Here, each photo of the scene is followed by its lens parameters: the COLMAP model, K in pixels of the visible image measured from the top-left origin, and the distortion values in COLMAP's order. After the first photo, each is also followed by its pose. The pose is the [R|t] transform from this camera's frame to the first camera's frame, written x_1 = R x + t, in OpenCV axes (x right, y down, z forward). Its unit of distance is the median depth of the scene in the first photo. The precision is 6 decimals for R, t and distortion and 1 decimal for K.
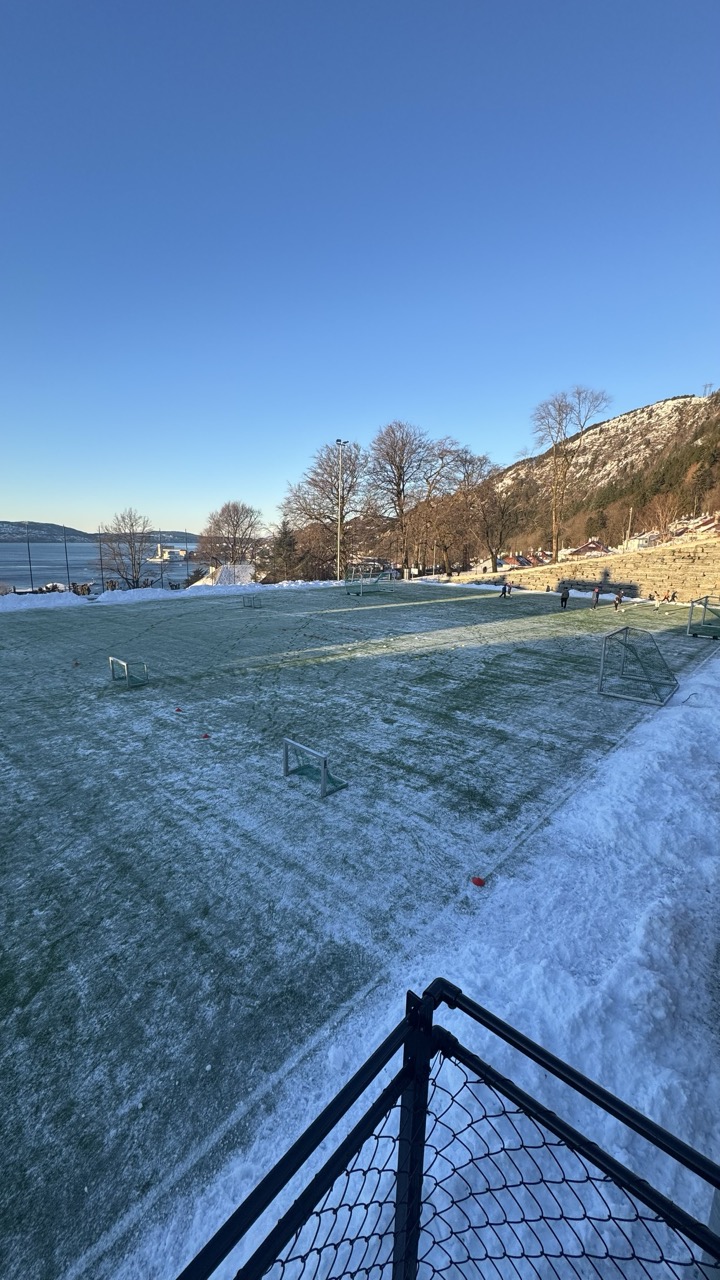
lens RADIAL K [[507.4, 0, 360.0], [0, 507.4, 640.0], [0, 0, 1]] dist [0.000076, 0.000053]
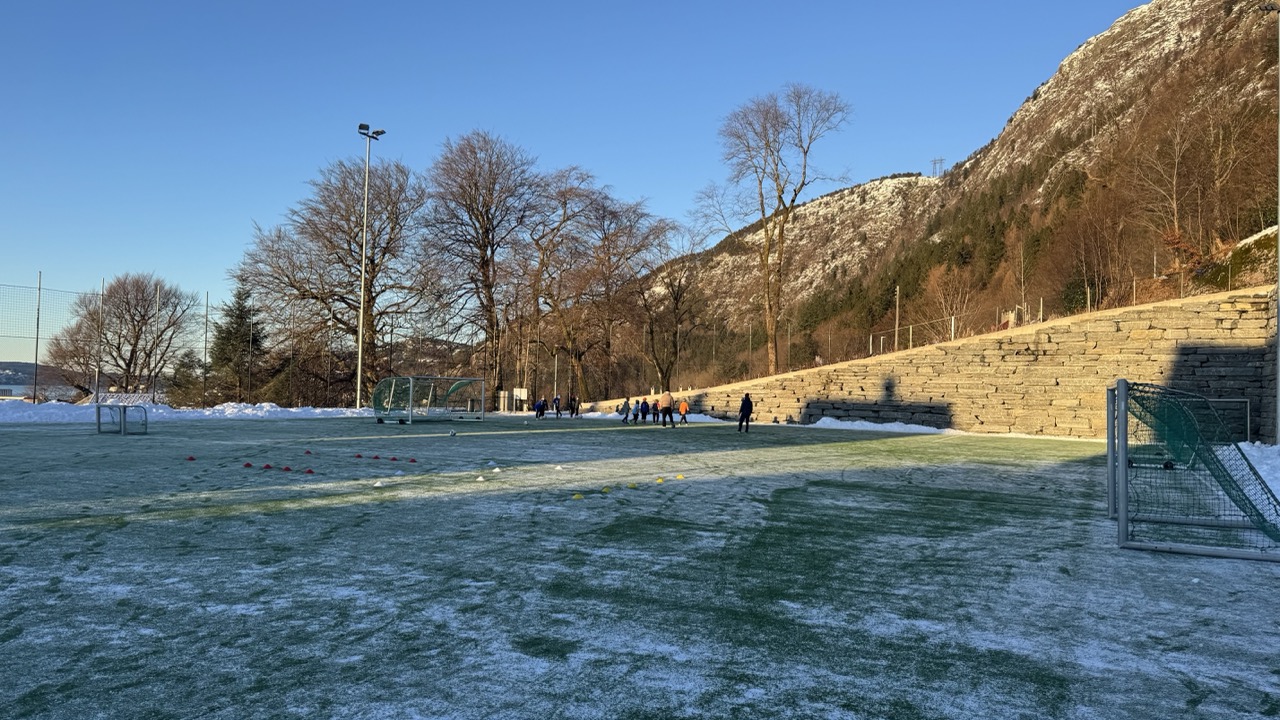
lens RADIAL K [[900.3, 0, 640.0], [0, 900.3, 360.0], [0, 0, 1]] dist [0.148273, -0.248012]
pose [[0.968333, 0.013066, 0.249320, -0.001288], [0.041351, 0.976443, -0.211776, 0.024559], [-0.246214, 0.215379, 0.944982, 0.114525]]
